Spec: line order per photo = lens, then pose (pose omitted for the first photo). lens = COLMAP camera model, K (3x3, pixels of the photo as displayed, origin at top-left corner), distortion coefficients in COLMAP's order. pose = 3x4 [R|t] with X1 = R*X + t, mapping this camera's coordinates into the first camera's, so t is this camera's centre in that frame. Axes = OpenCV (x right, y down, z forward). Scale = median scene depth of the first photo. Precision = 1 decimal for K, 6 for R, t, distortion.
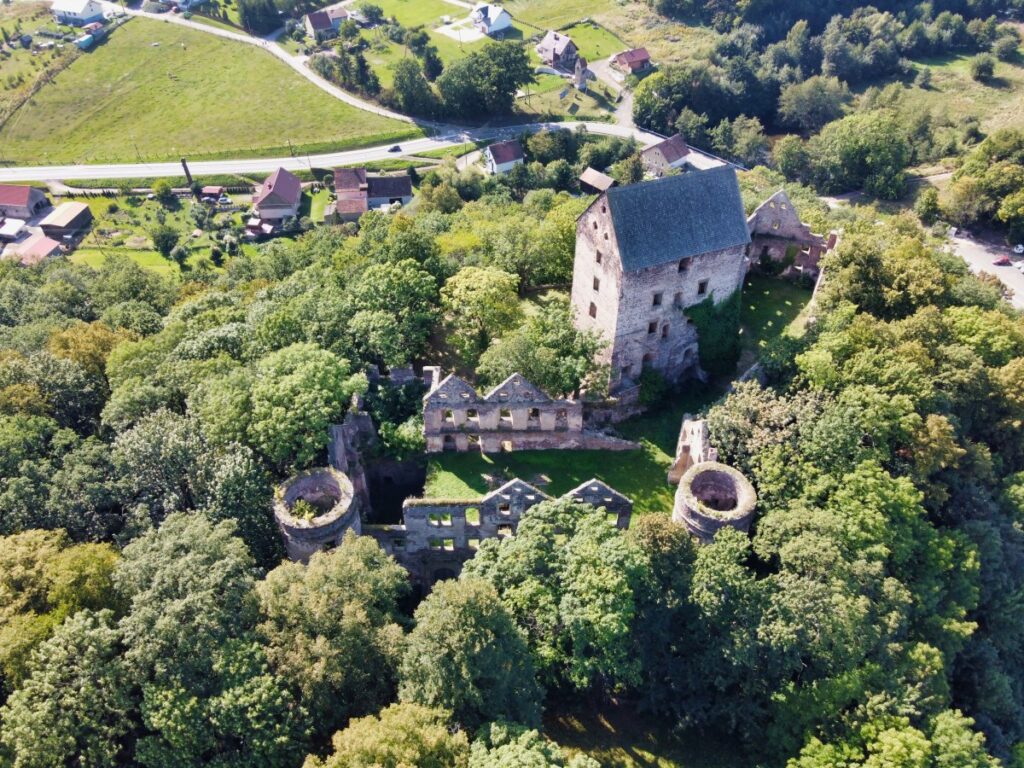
lens RADIAL K [[774.0, 0, 512.2], [0, 774.0, 384.1], [0, 0, 1]] dist [0.008636, -0.023486]
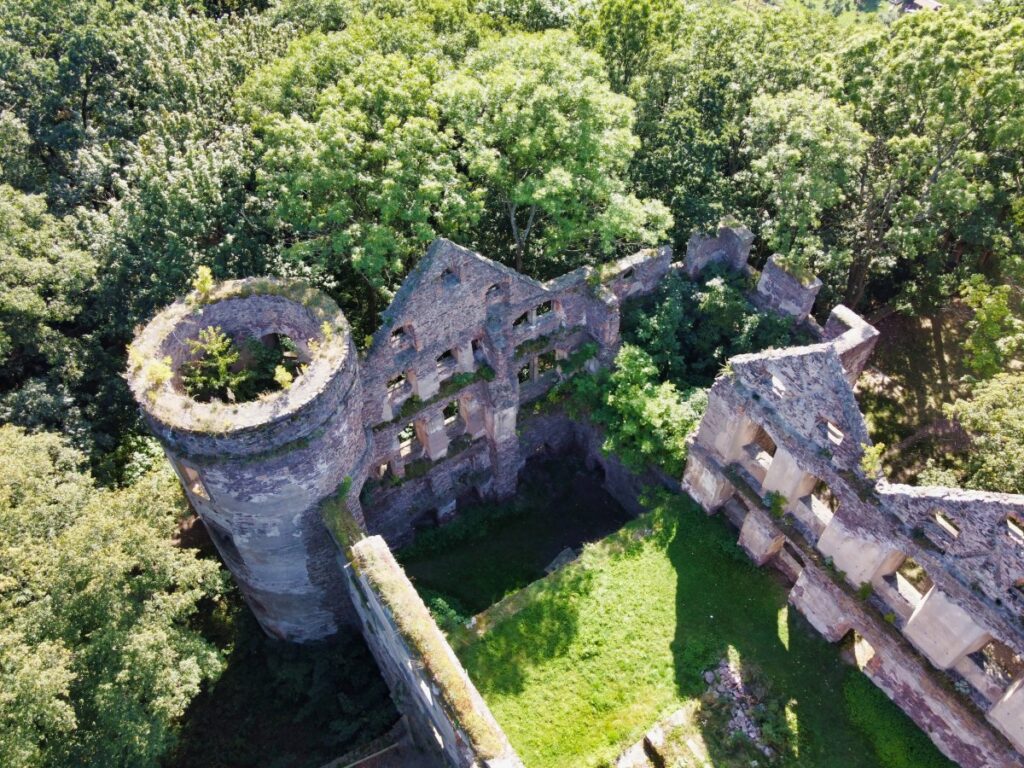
lens RADIAL K [[774.0, 0, 510.5], [0, 774.0, 383.8], [0, 0, 1]] dist [0.008636, -0.023486]
pose [[0.542884, 0.626887, -0.558829, 0.025058], [-0.554910, 0.767235, 0.321598, -0.025763], [0.630359, 0.135510, 0.764385, 0.666163]]
